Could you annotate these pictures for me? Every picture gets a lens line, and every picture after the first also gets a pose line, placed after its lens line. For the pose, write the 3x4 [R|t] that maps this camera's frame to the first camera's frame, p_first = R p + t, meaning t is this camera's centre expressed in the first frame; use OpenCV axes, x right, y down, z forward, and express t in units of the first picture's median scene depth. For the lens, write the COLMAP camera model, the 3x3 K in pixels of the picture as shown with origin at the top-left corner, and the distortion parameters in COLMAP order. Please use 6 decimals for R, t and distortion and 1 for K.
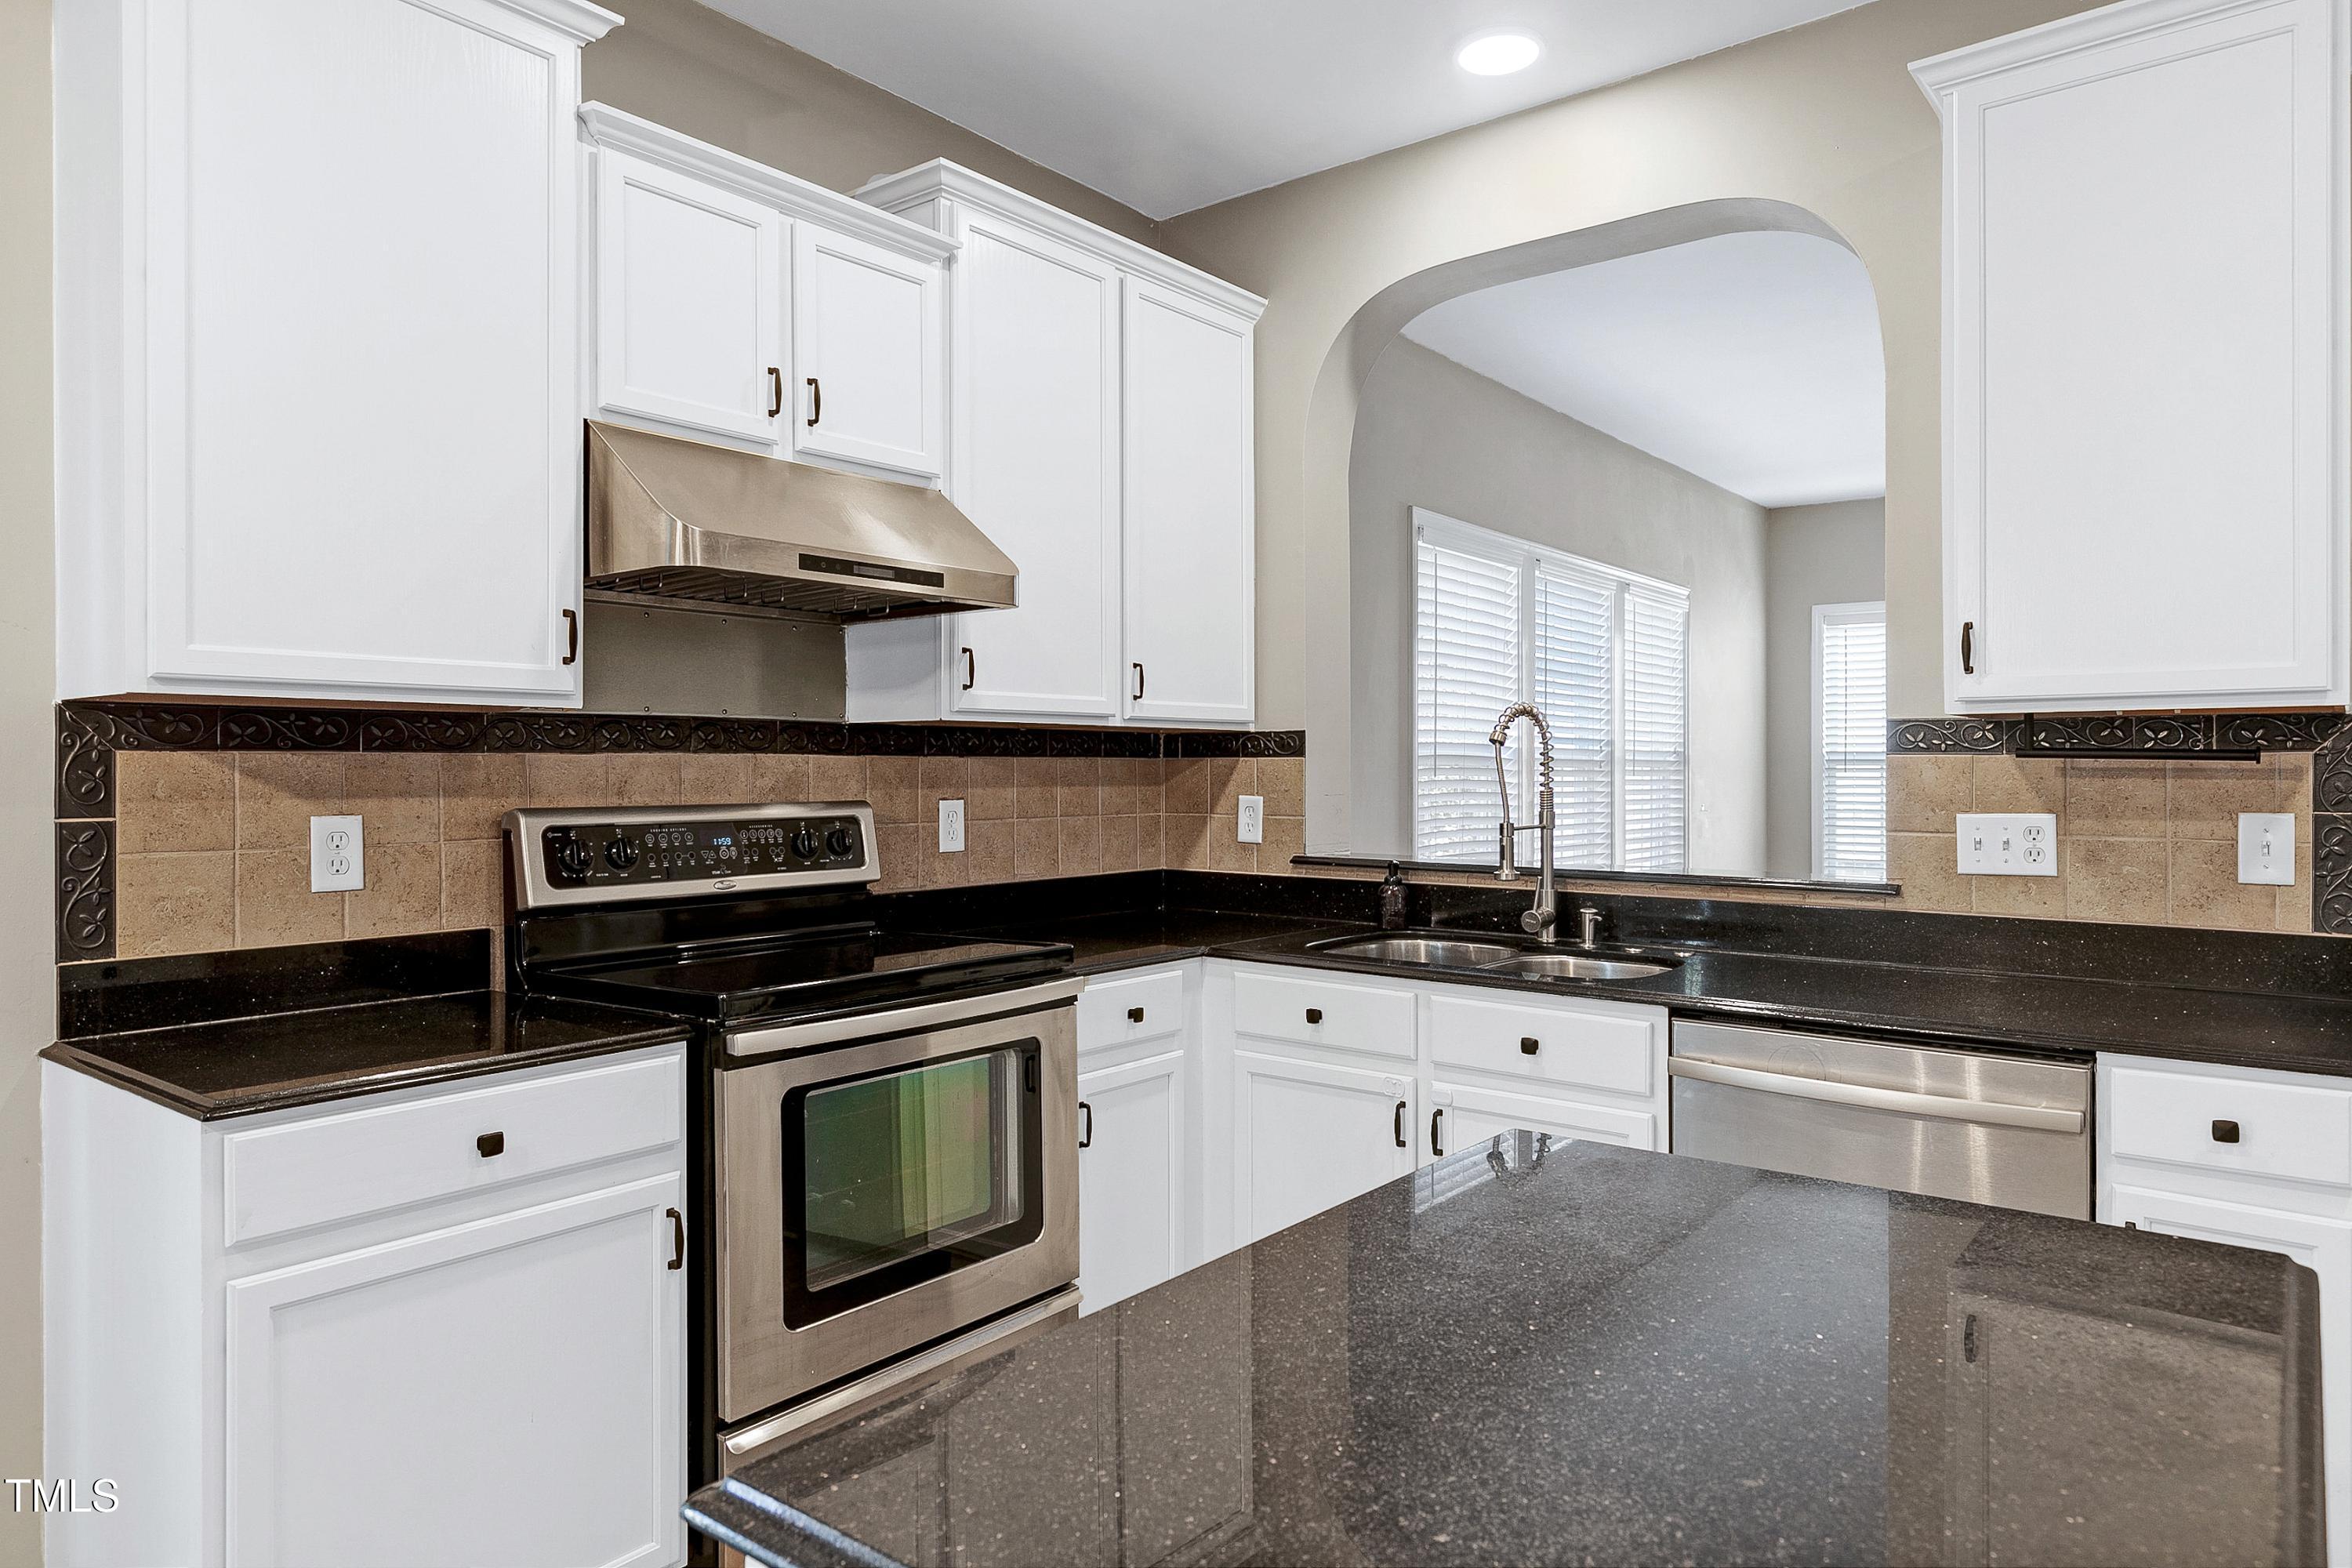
lens RADIAL K [[1437.4, 0, 1176.0], [0, 1437.4, 784.0], [0, 0, 1]] dist [0.001968, 0.001589]
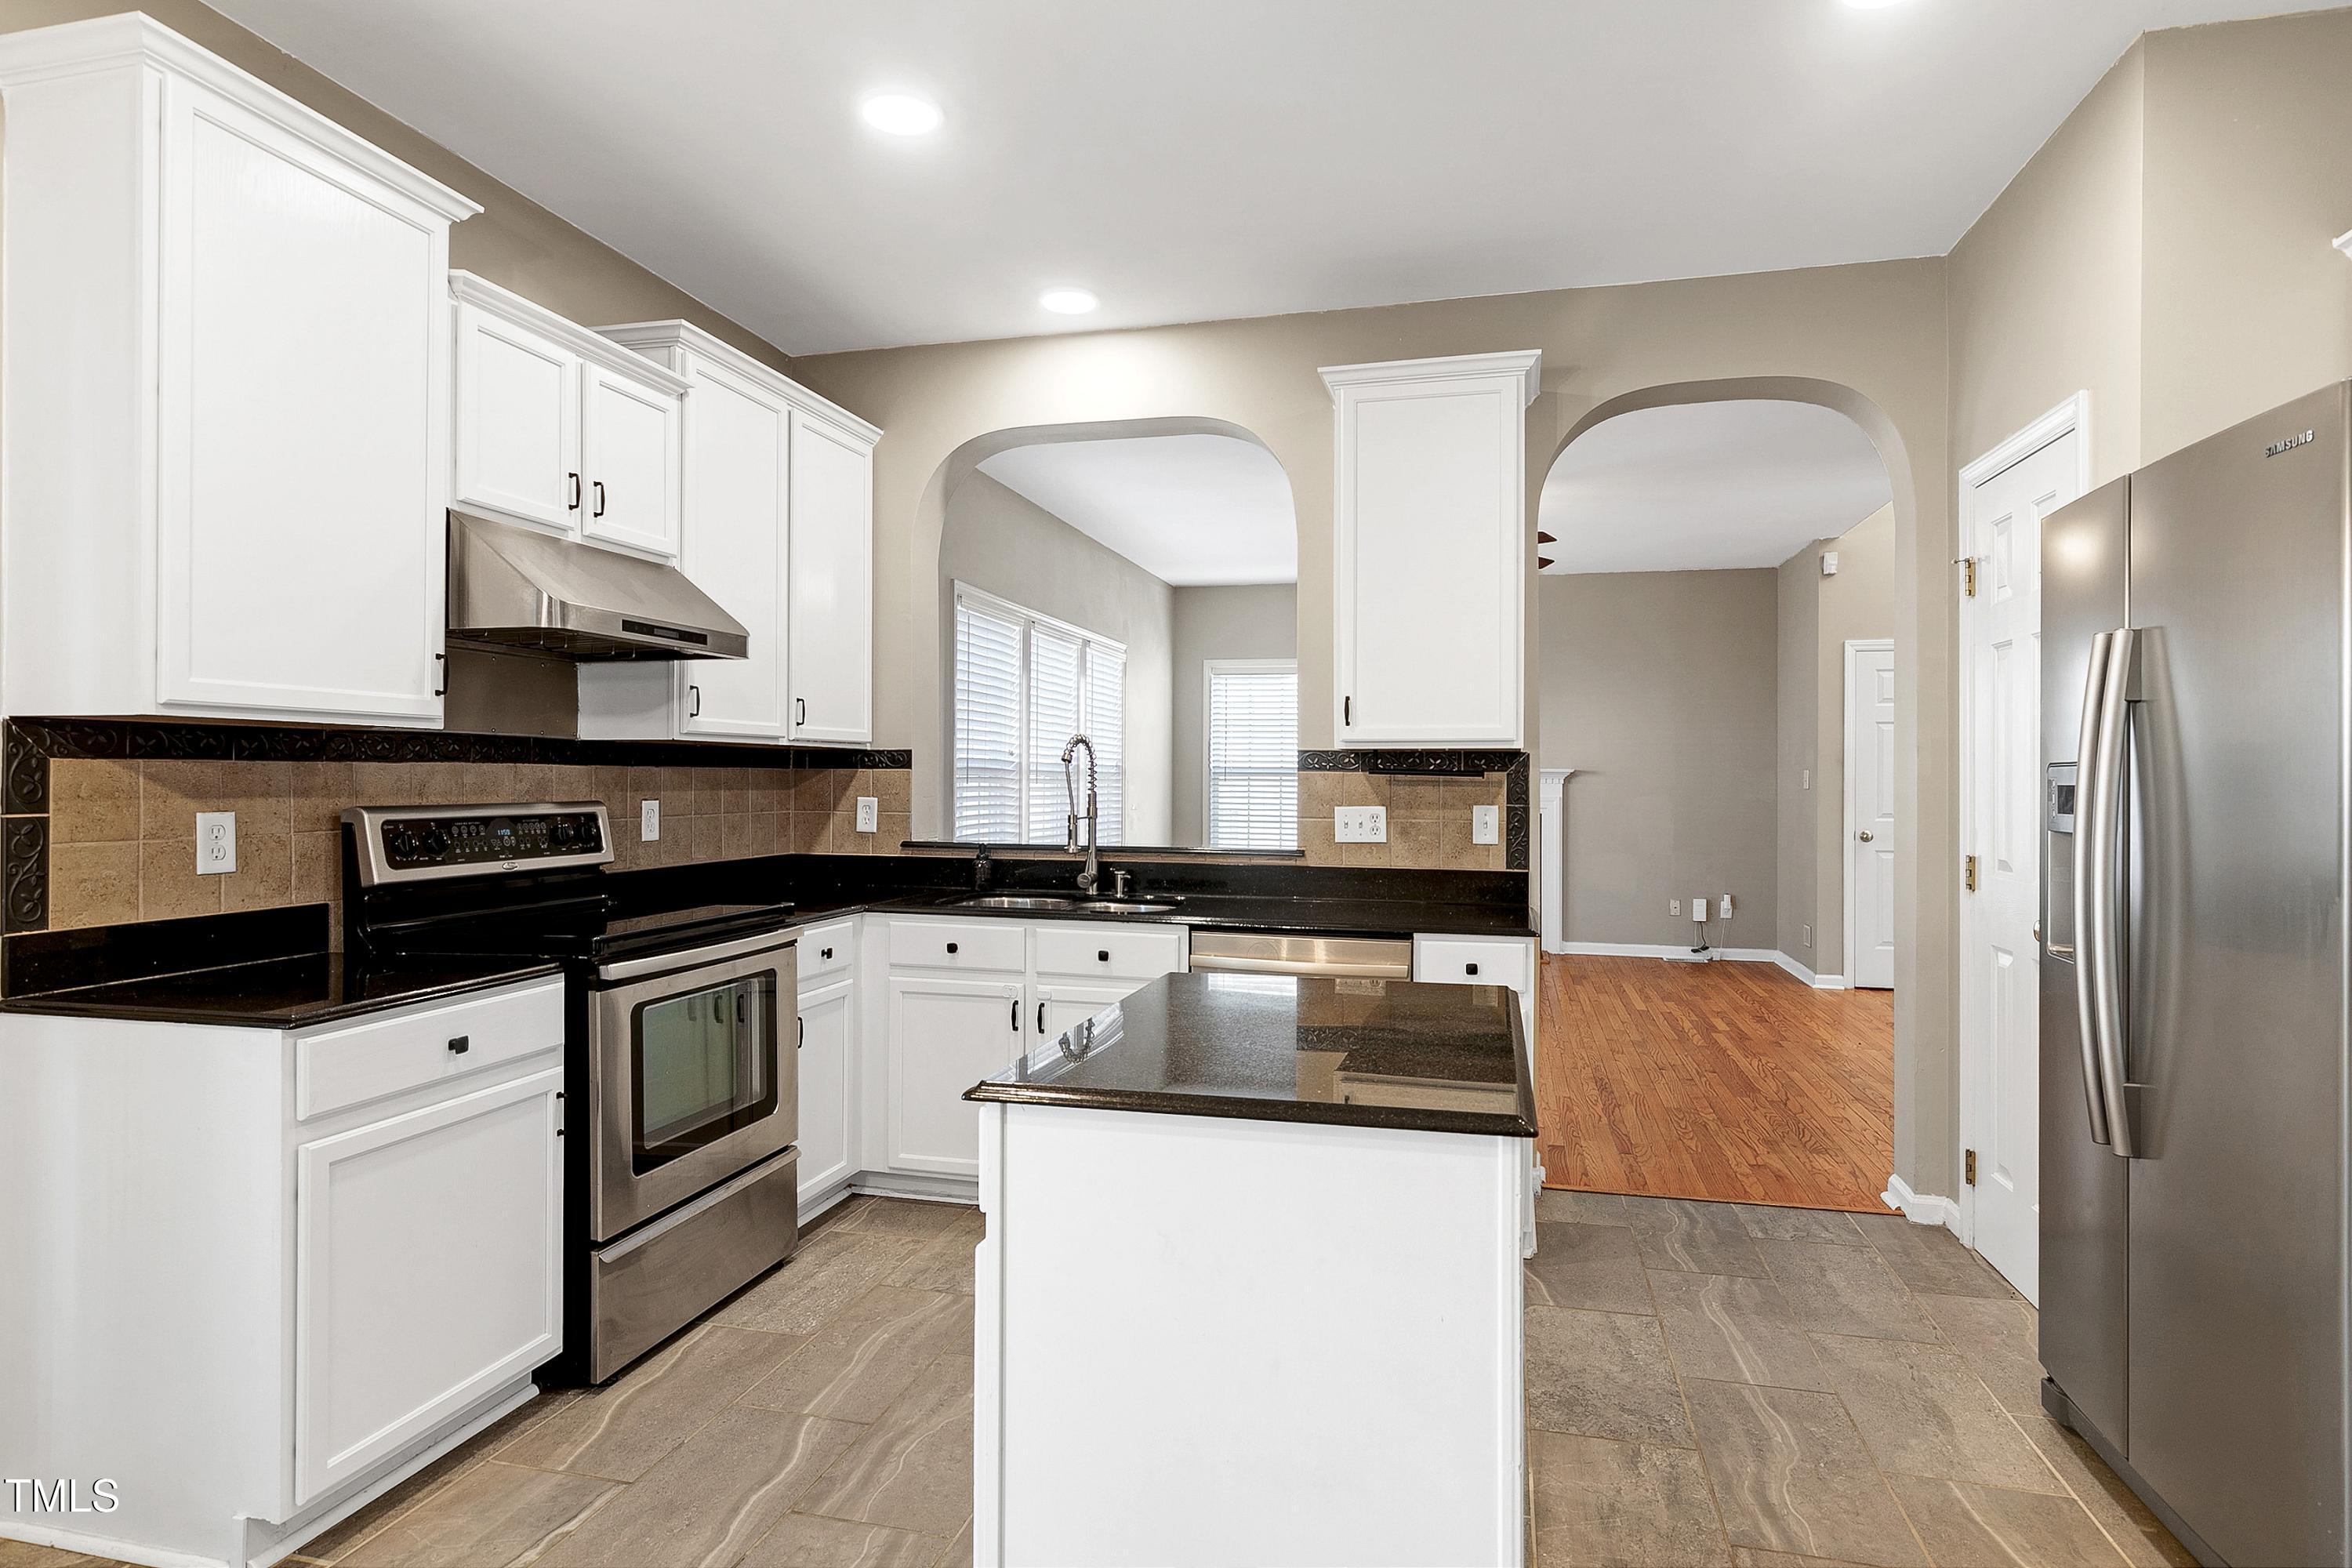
lens RADIAL K [[1286.0, 0, 1176.0], [0, 1286.0, 784.0], [0, 0, 1]] dist [0.037623, -0.000528]
pose [[0.911271, 0.003656, 0.411792, -0.252305], [-0.001680, 0.999985, -0.005161, 0.002030], [-0.411805, 0.004011, 0.911263, -0.302364]]
